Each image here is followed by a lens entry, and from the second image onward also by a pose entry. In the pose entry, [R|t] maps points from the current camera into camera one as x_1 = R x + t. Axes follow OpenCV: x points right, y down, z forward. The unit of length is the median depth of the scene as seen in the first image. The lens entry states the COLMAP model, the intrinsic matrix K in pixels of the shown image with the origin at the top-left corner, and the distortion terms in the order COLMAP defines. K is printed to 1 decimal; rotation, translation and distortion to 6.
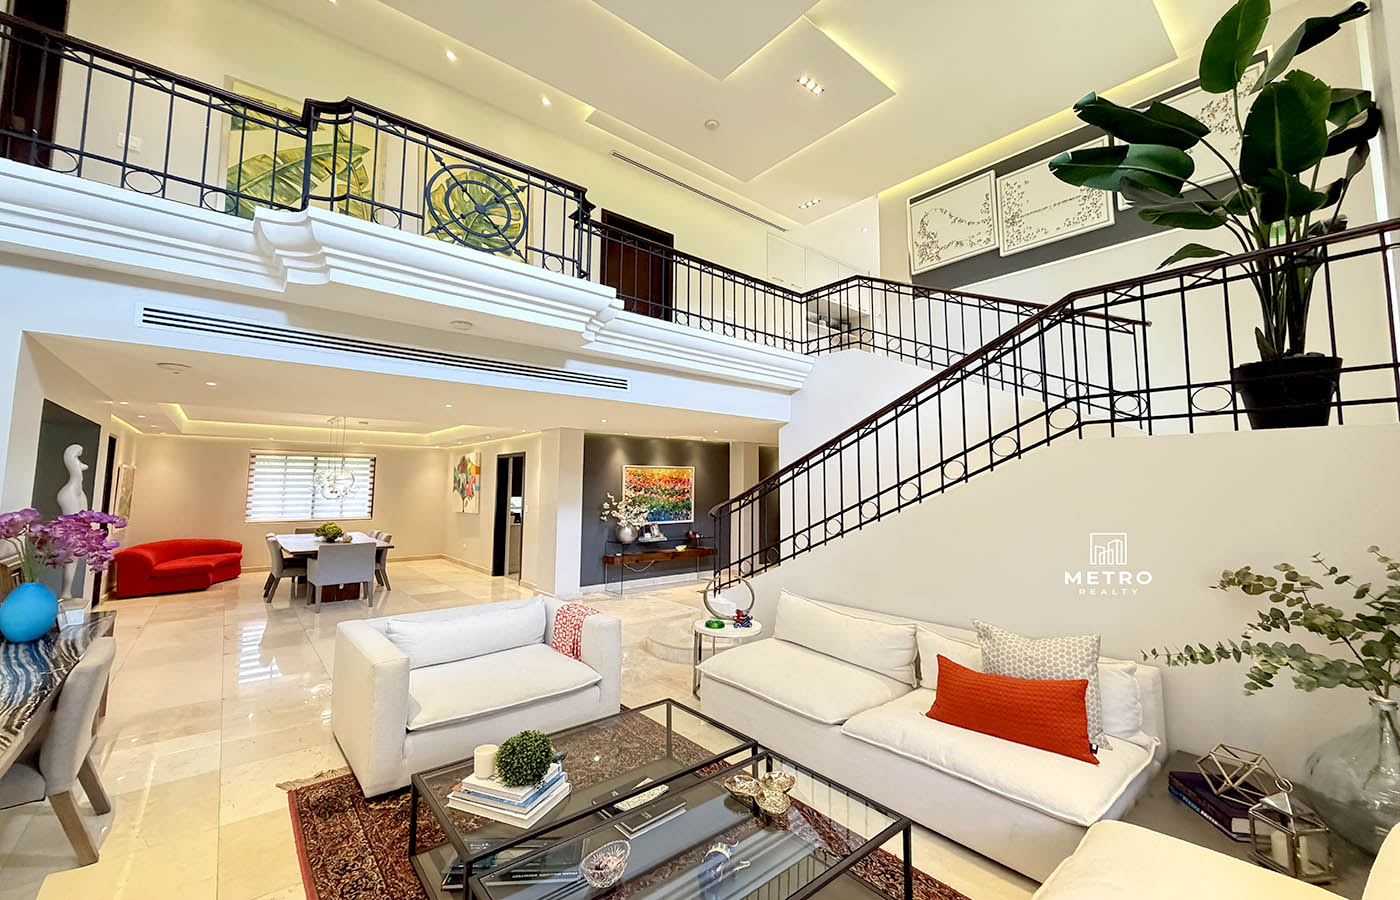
lens RADIAL K [[555.8, 0, 697.1], [0, 555.8, 449.5], [0, 0, 1]] dist [0.001414, -0.000046]
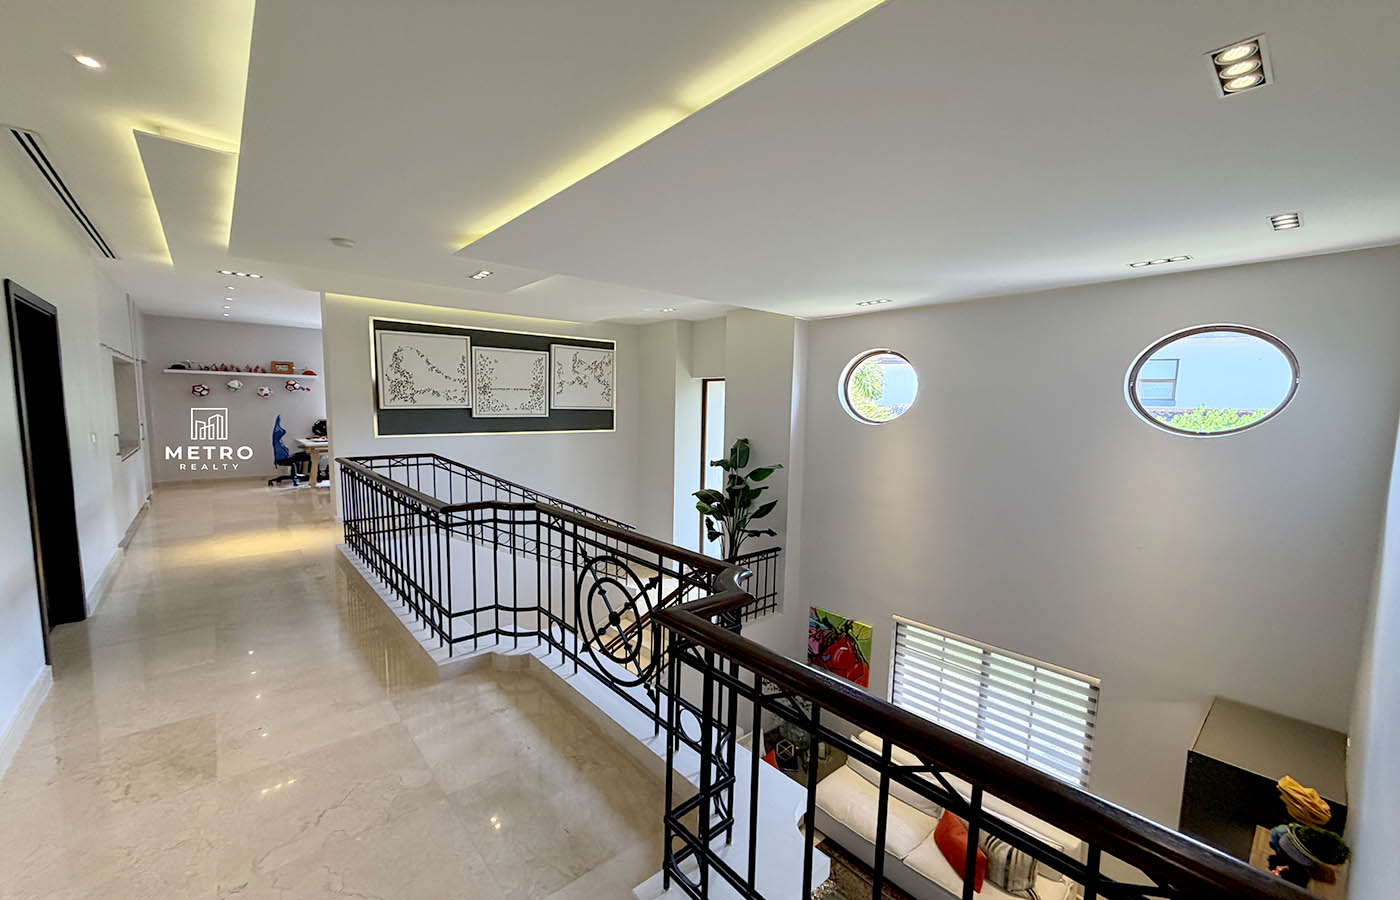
lens RADIAL K [[555.8, 0, 688.9], [0, 555.8, 457.2], [0, 0, 1]] dist [0.001414, -0.000046]
pose [[-0.021274, -0.107872, 0.993937, -0.611969], [-0.082129, 0.990991, 0.105795, -0.427959], [-0.996395, -0.079381, -0.029942, 0.594459]]
